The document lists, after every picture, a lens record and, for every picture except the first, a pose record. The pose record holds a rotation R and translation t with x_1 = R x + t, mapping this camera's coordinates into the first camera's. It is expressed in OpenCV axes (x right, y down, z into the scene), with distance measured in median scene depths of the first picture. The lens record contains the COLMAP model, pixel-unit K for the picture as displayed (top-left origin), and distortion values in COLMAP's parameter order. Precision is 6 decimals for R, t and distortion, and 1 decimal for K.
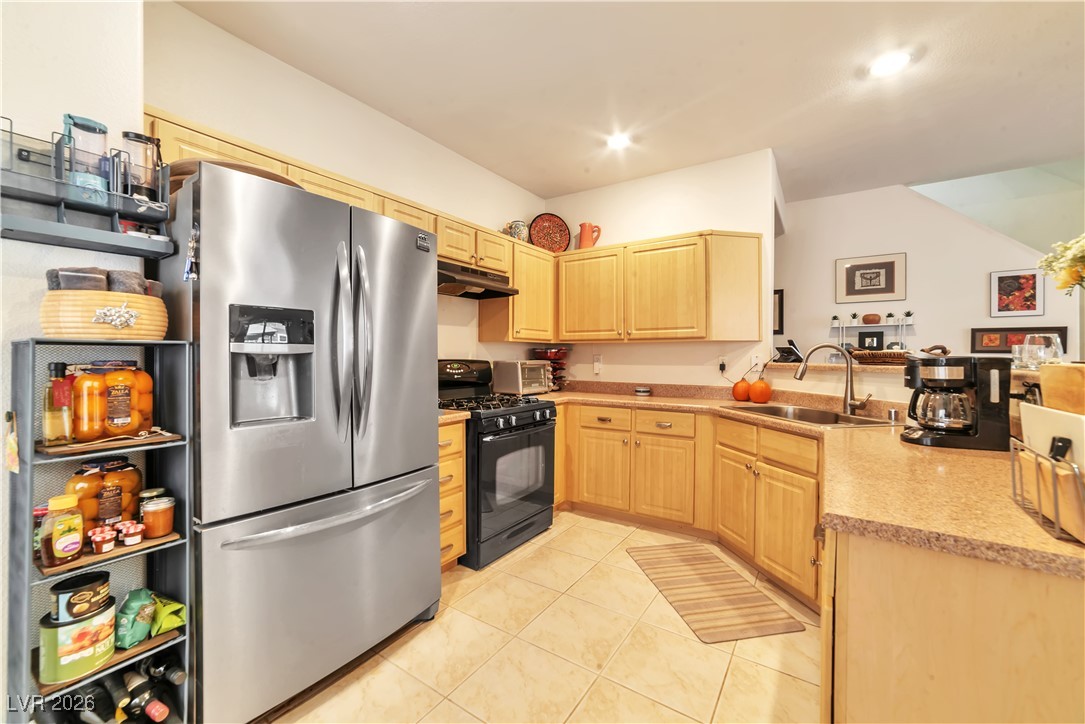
lens RADIAL K [[428.4, 0, 542.6], [0, 428.4, 356.7], [0, 0, 1]] dist [-0.041405, 0.015370]
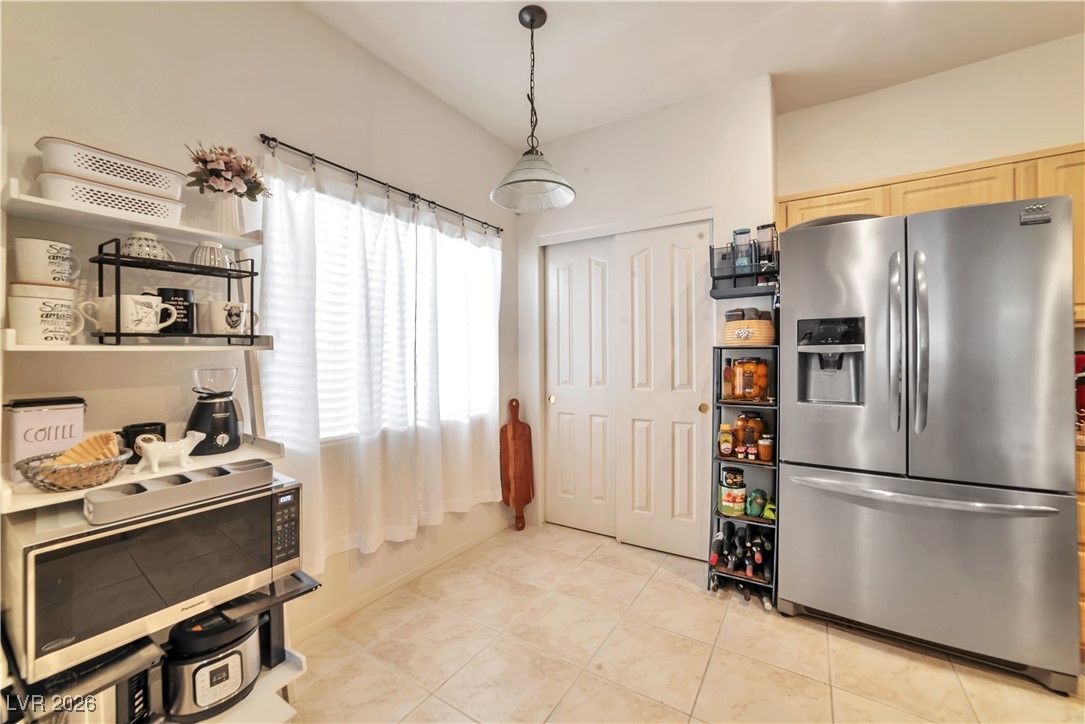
lens RADIAL K [[420.1, 0, 540.5], [0, 420.1, 355.6], [0, 0, 1]] dist [-0.073727, 0.027182]
pose [[0.005001, -0.002448, -0.999984, 0.615643], [0.003274, 0.999992, -0.002432, 0.002701], [0.999982, -0.003262, 0.005009, 0.064117]]
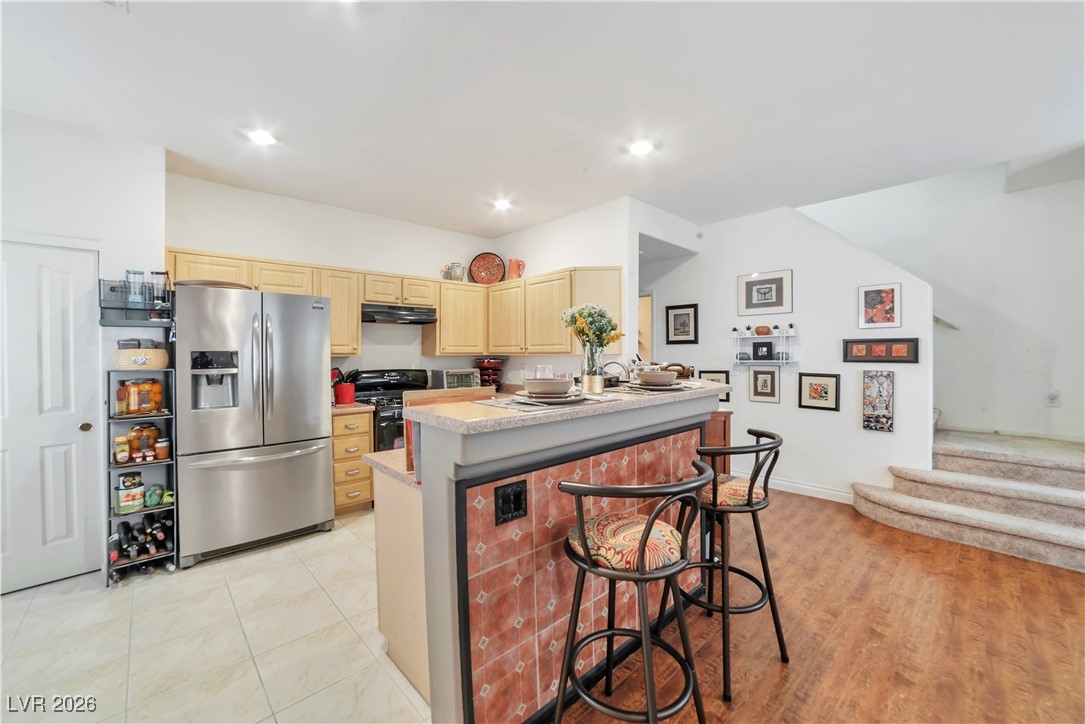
lens RADIAL K [[428.4, 0, 542.6], [0, 428.4, 356.7], [0, 0, 1]] dist [-0.041405, 0.015370]
pose [[0.973401, -0.006338, -0.229022, 1.248657], [0.007699, 0.999958, 0.005047, -0.081888], [0.228981, -0.006676, 0.973408, -0.549008]]
